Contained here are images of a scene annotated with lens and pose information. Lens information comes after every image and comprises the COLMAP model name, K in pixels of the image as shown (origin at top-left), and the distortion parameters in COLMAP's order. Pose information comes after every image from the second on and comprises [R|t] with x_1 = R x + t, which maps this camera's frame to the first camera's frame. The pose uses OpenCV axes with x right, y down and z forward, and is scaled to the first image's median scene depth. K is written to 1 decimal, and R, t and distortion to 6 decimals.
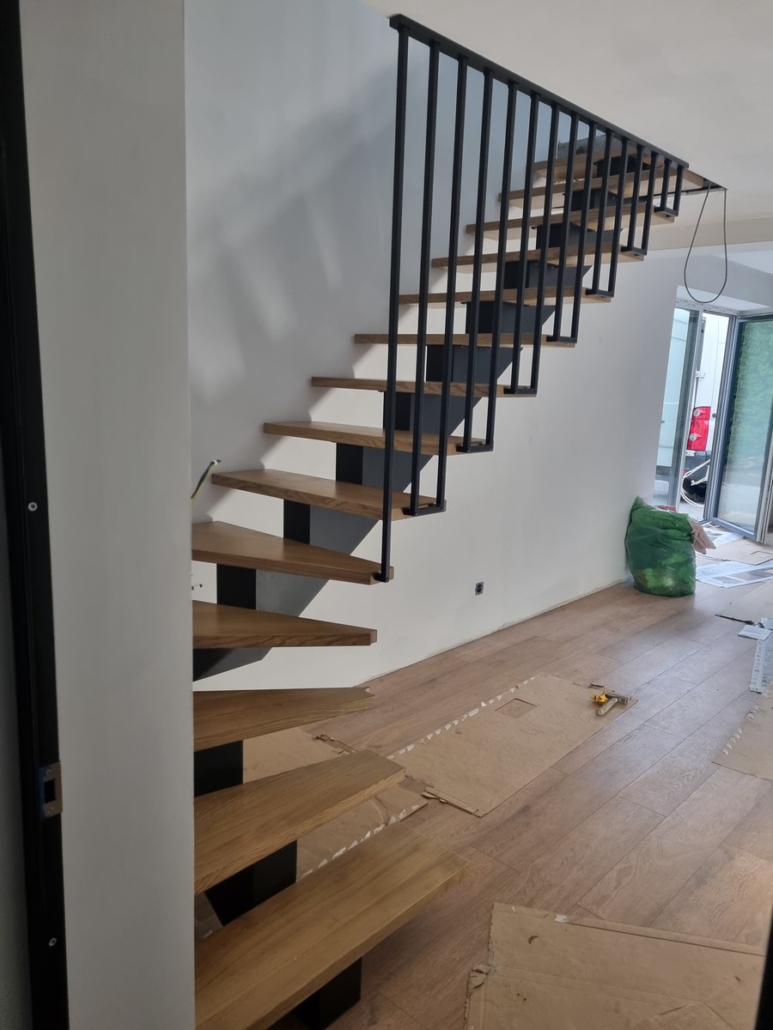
lens RADIAL K [[765.8, 0, 386.0], [0, 765.8, 521.5], [0, 0, 1]] dist [0.049060, -0.028250]
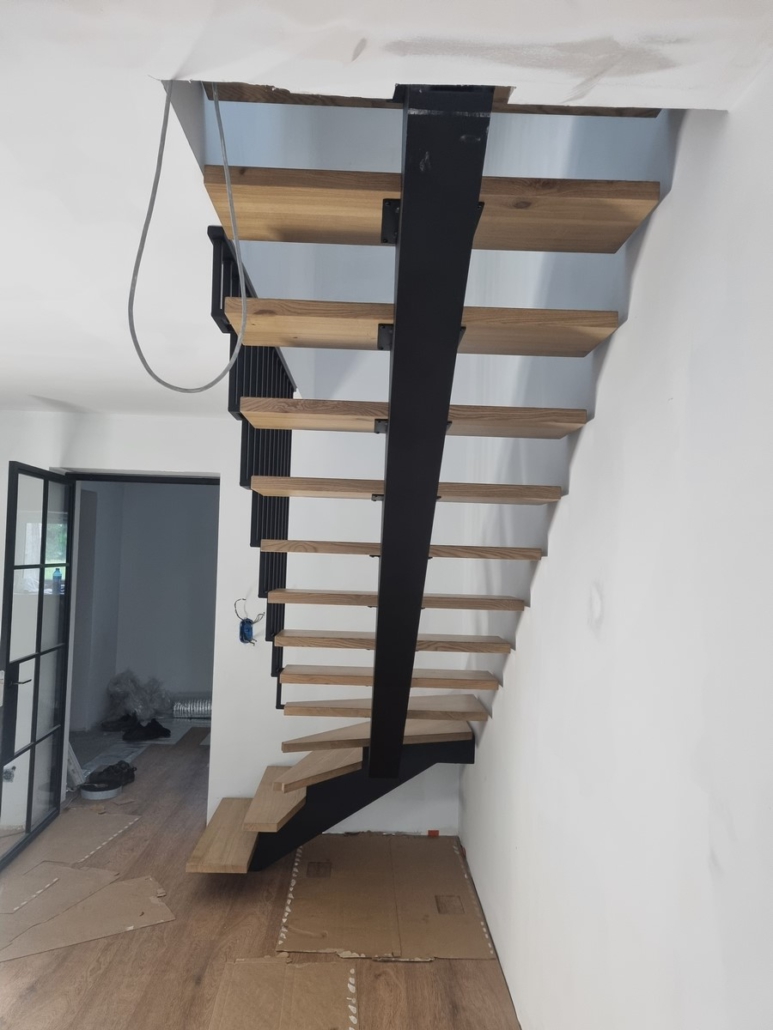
lens RADIAL K [[765.8, 0, 386.3], [0, 765.8, 521.5], [0, 0, 1]] dist [0.049060, -0.028250]
pose [[-0.707755, -0.082390, -0.701637, 0.805059], [-0.191827, 0.978274, 0.078626, -0.379995], [0.679916, 0.190240, -0.708183, 1.824735]]
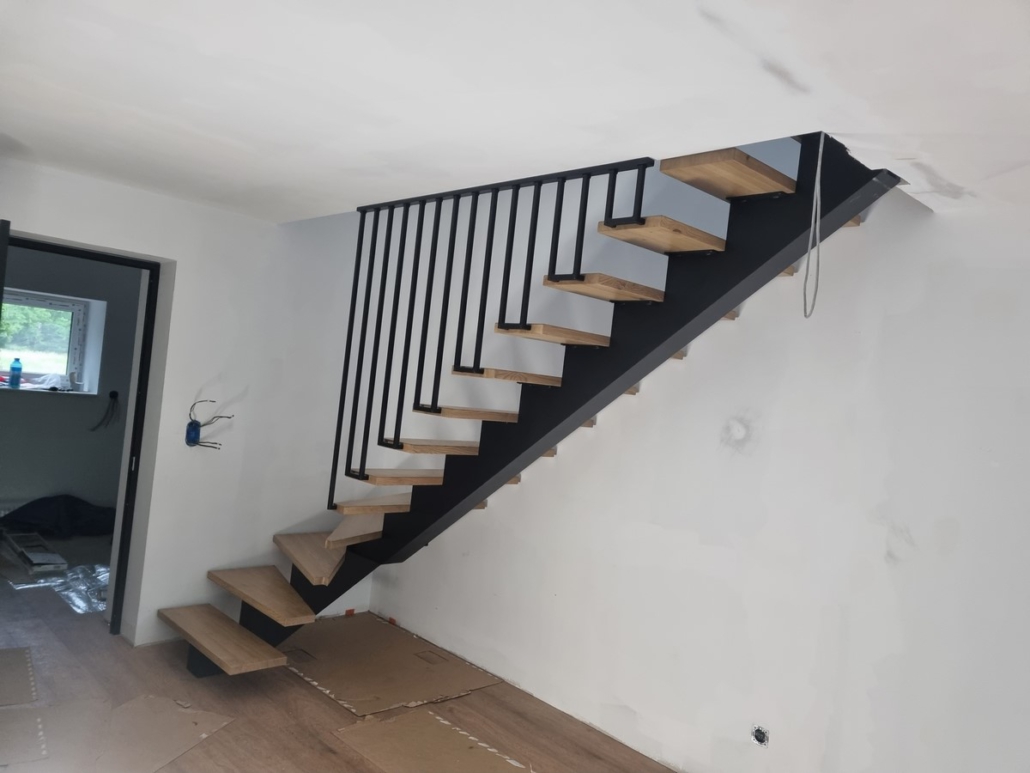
lens RADIAL K [[765.8, 0, 525.7], [0, 765.8, 384.9], [0, 0, 1]] dist [0.049060, -0.028250]
pose [[-0.041732, -0.037864, -0.998411, 1.379819], [-0.303591, 0.952514, -0.023434, -0.223241], [0.951888, 0.302131, -0.051246, 1.182125]]
